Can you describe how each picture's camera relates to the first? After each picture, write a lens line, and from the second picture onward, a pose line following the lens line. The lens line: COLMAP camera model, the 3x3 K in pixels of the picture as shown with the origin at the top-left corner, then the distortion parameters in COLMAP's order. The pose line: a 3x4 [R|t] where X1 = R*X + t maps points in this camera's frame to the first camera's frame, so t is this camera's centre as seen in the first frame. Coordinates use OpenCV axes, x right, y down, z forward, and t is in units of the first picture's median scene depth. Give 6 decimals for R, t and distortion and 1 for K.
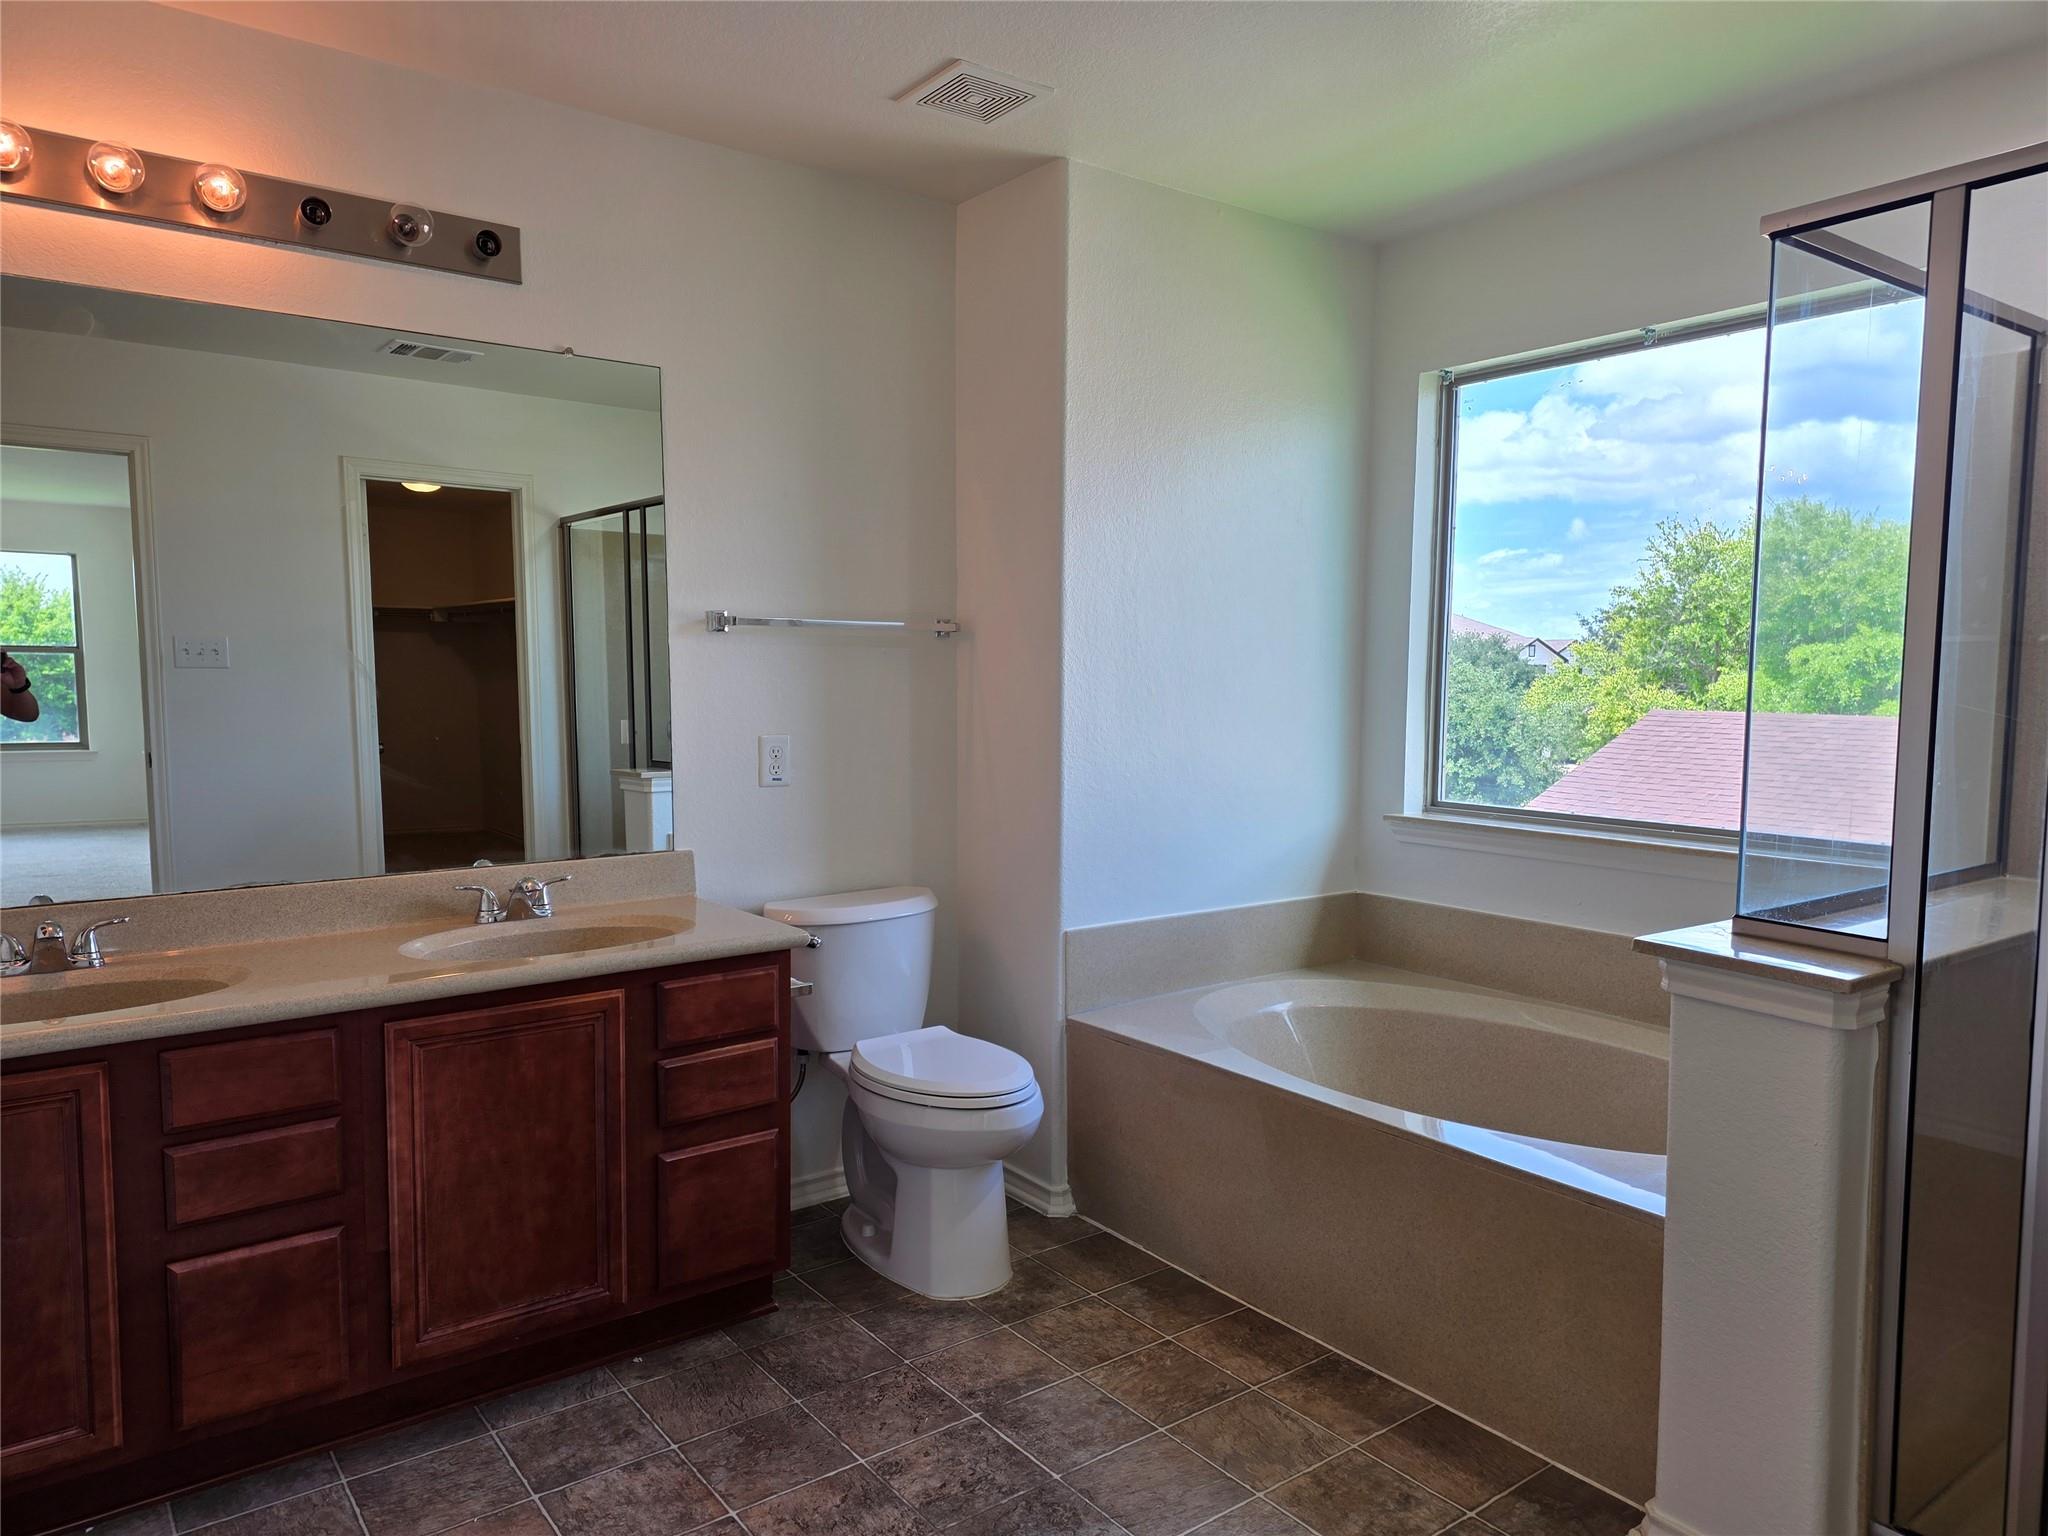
lens RADIAL K [[1376.4, 0, 1023.8], [0, 1376.4, 769.1], [0, 0, 1]] dist [0.053864, -0.021122]
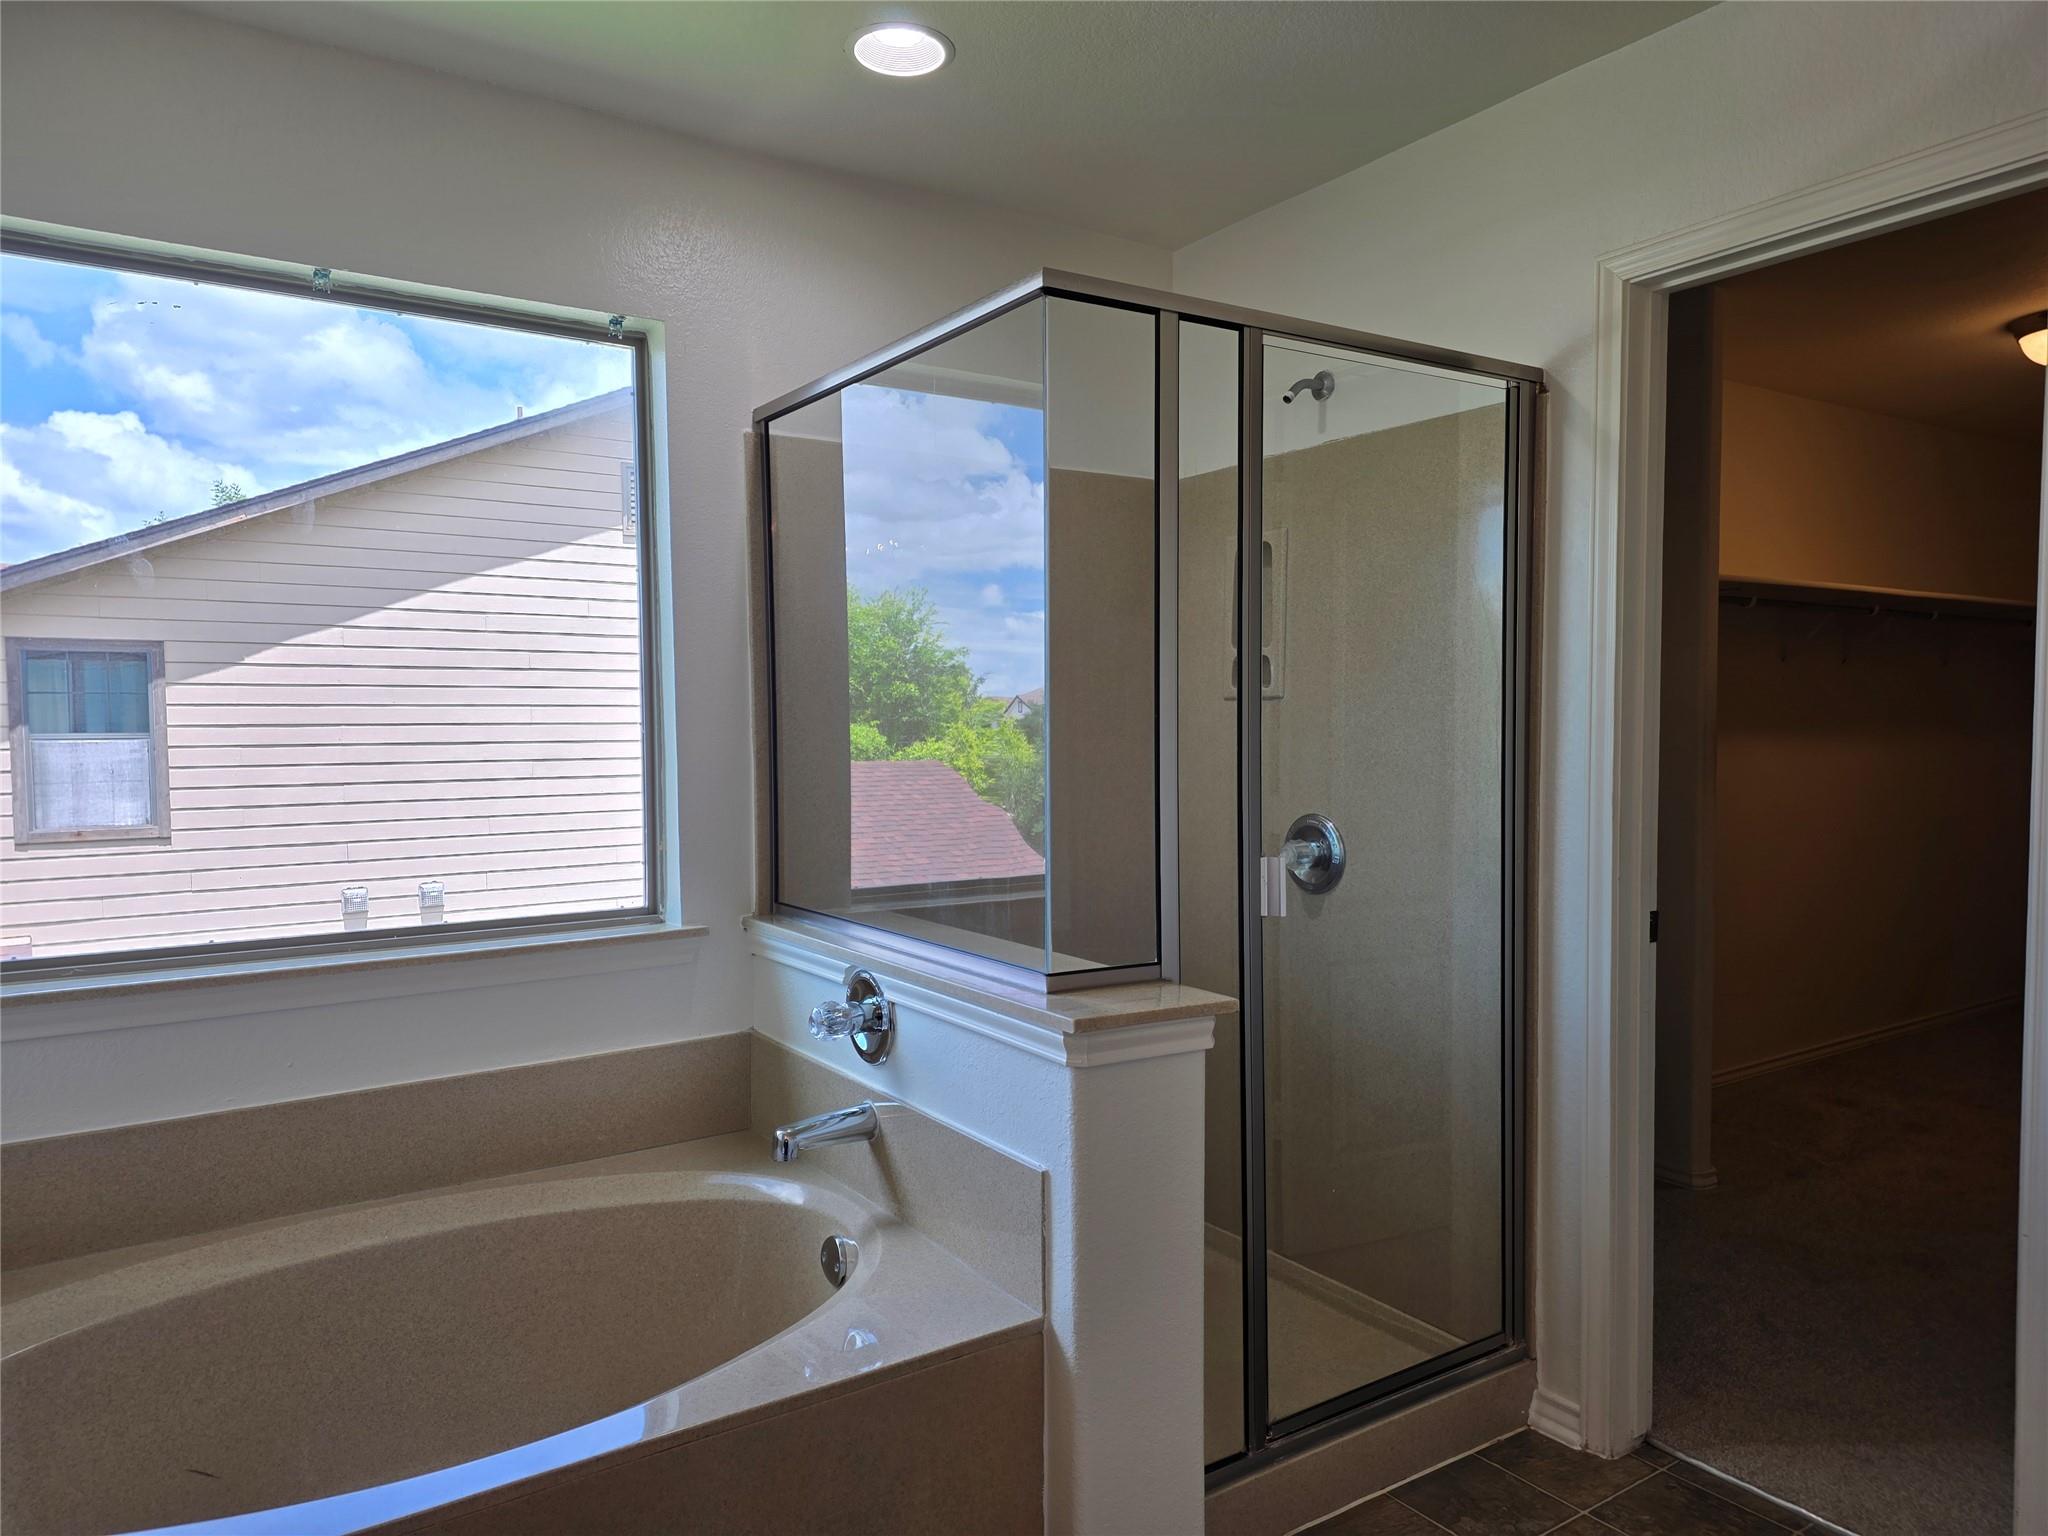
lens RADIAL K [[1376.4, 0, 1024.7], [0, 1376.4, 778.5], [0, 0, 1]] dist [0.053864, -0.021122]
pose [[0.068170, -0.044987, 0.996659, -0.280589], [0.086191, 0.995513, 0.039040, -0.044116], [-0.993944, 0.083241, 0.071742, 0.598409]]
